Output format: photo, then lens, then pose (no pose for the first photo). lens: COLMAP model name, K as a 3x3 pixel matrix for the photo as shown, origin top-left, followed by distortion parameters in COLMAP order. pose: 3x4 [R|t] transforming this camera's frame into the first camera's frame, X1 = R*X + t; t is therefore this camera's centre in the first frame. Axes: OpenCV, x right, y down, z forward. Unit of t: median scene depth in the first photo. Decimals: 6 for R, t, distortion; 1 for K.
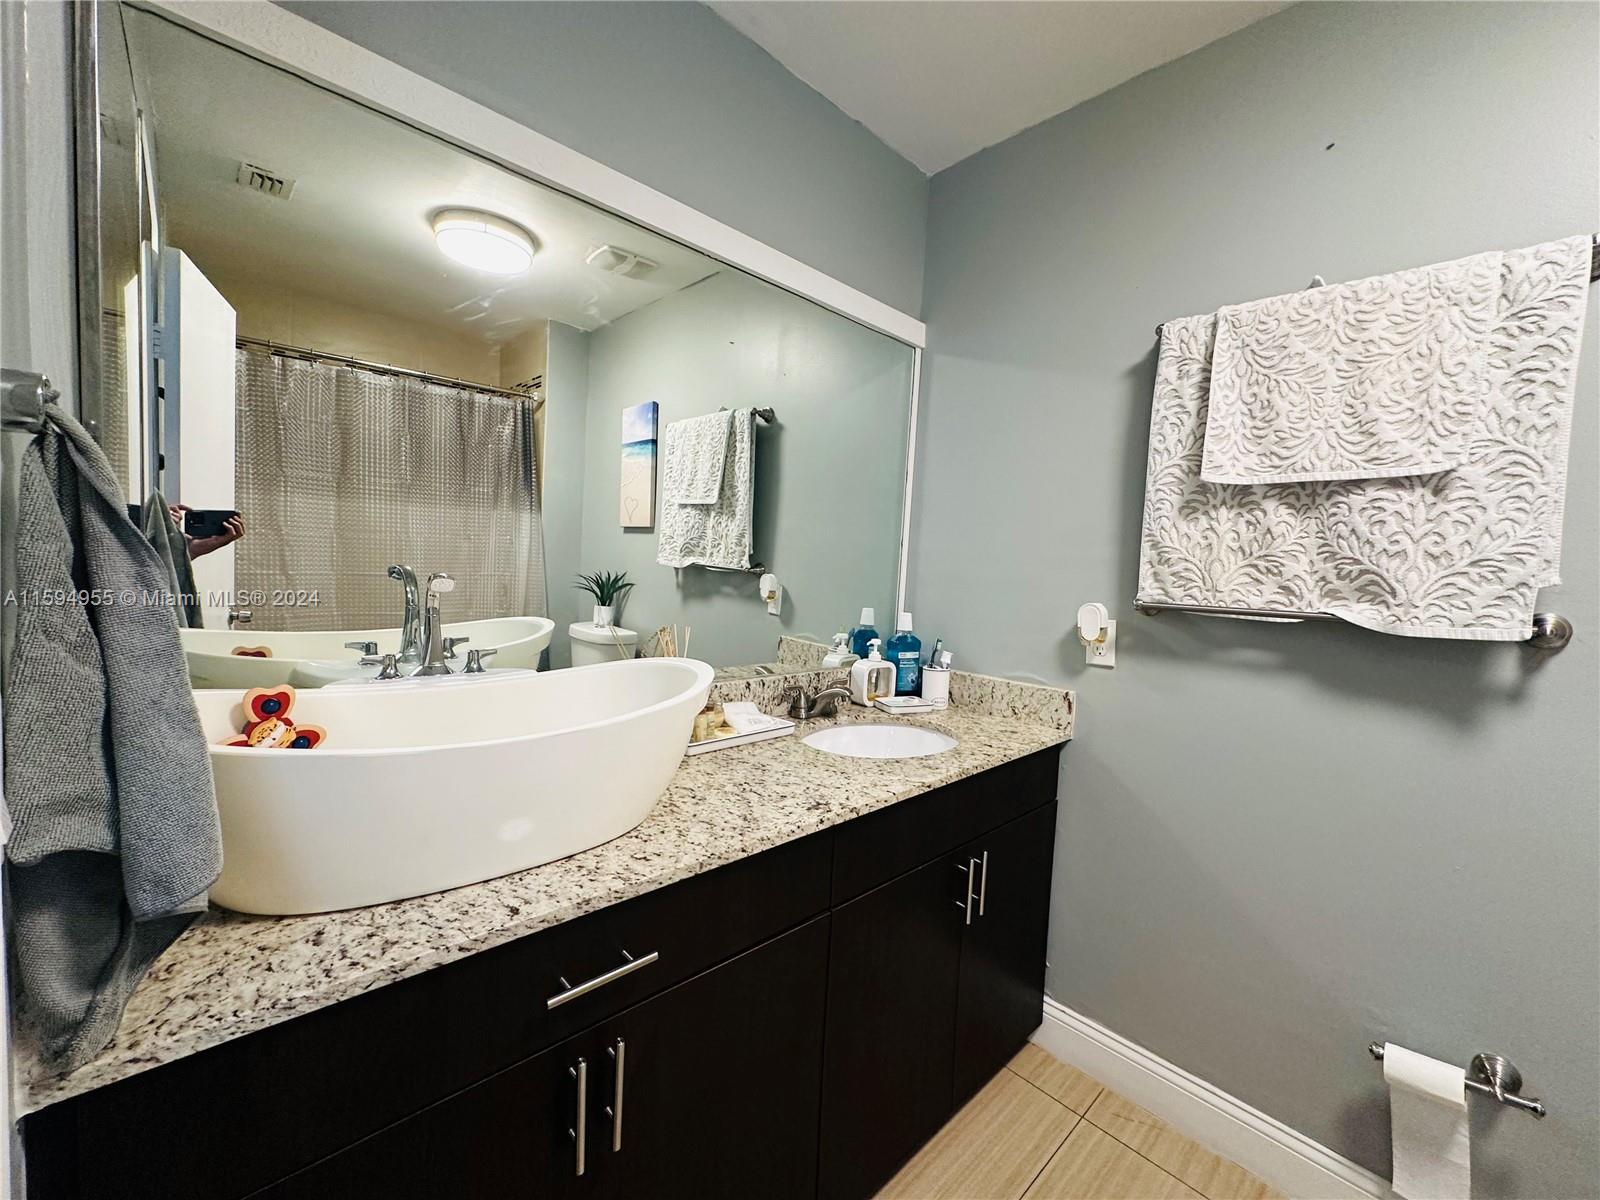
lens RADIAL K [[642.5, 0, 801.0], [0, 642.5, 598.6], [0, 0, 1]] dist [-0.002577, 0.000475]
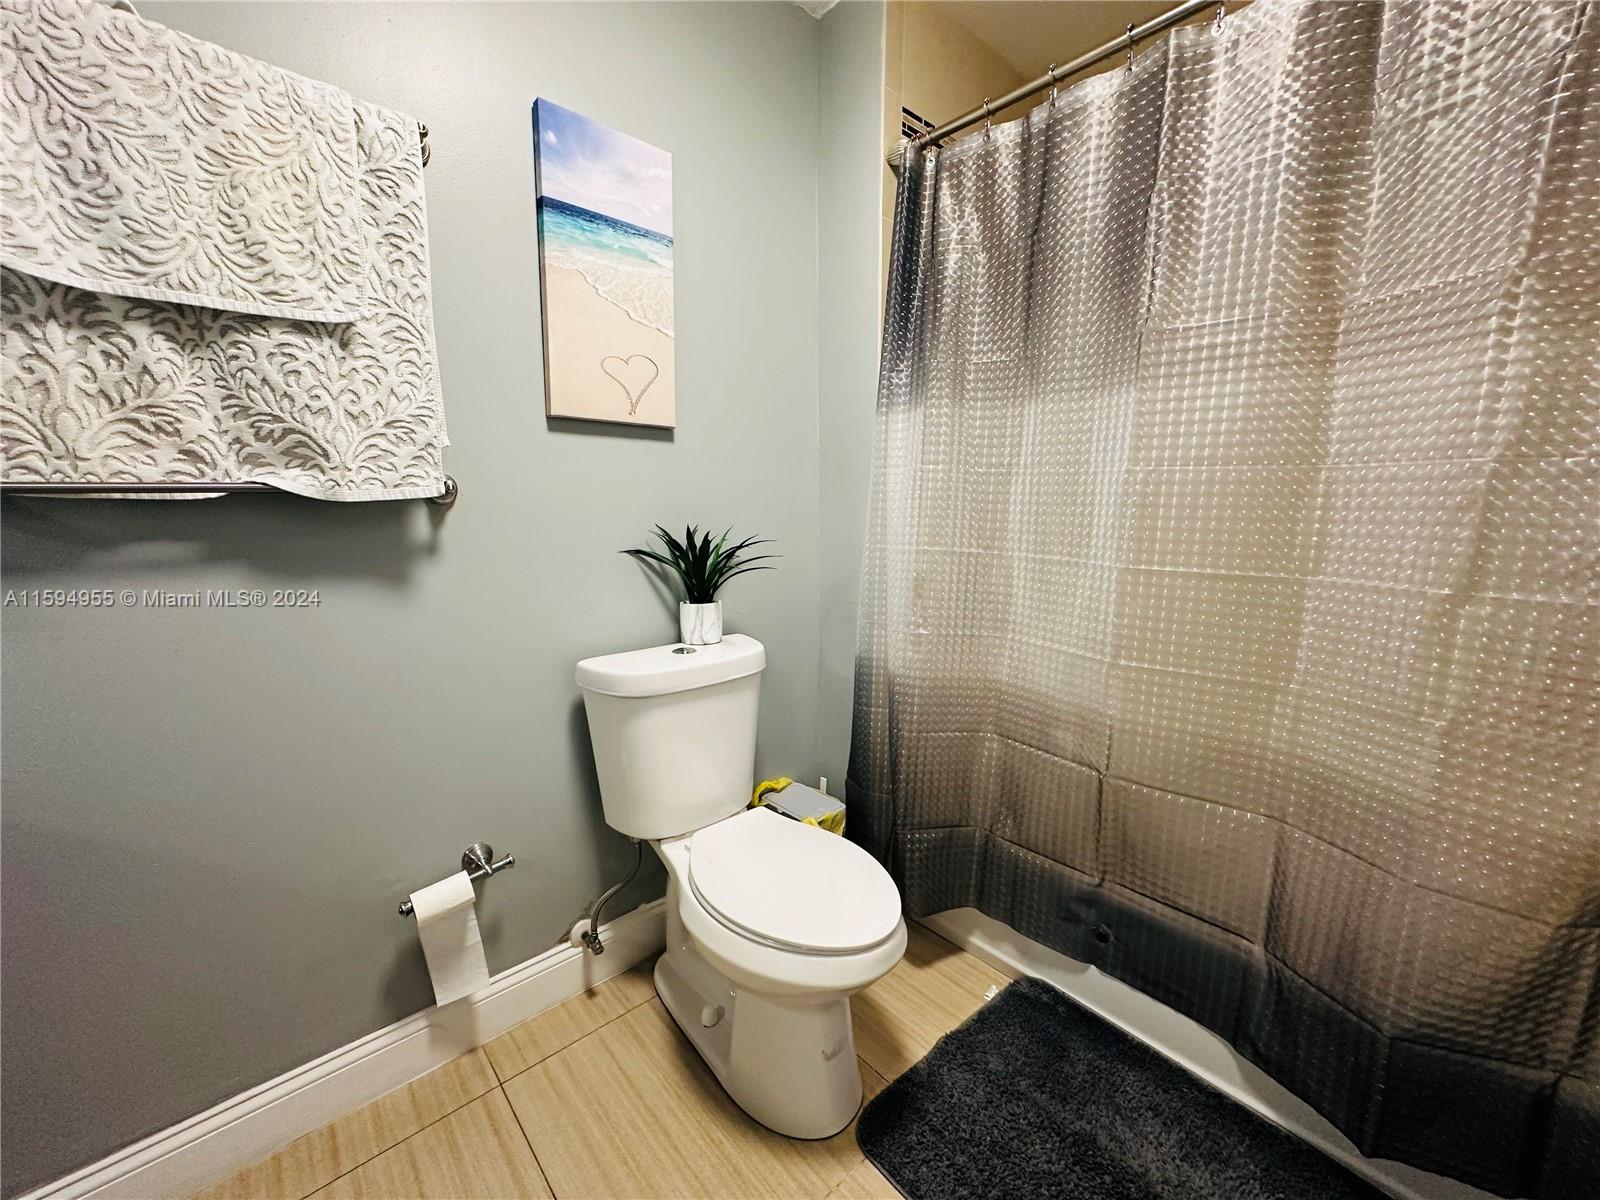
lens RADIAL K [[642.5, 0, 800.6], [0, 642.5, 604.7], [0, 0, 1]] dist [-0.002577, 0.000475]
pose [[0.022631, -0.206397, 0.978206, -0.000965], [0.062593, 0.976830, 0.204659, 0.053310], [-0.997783, 0.056597, 0.035026, 0.295838]]
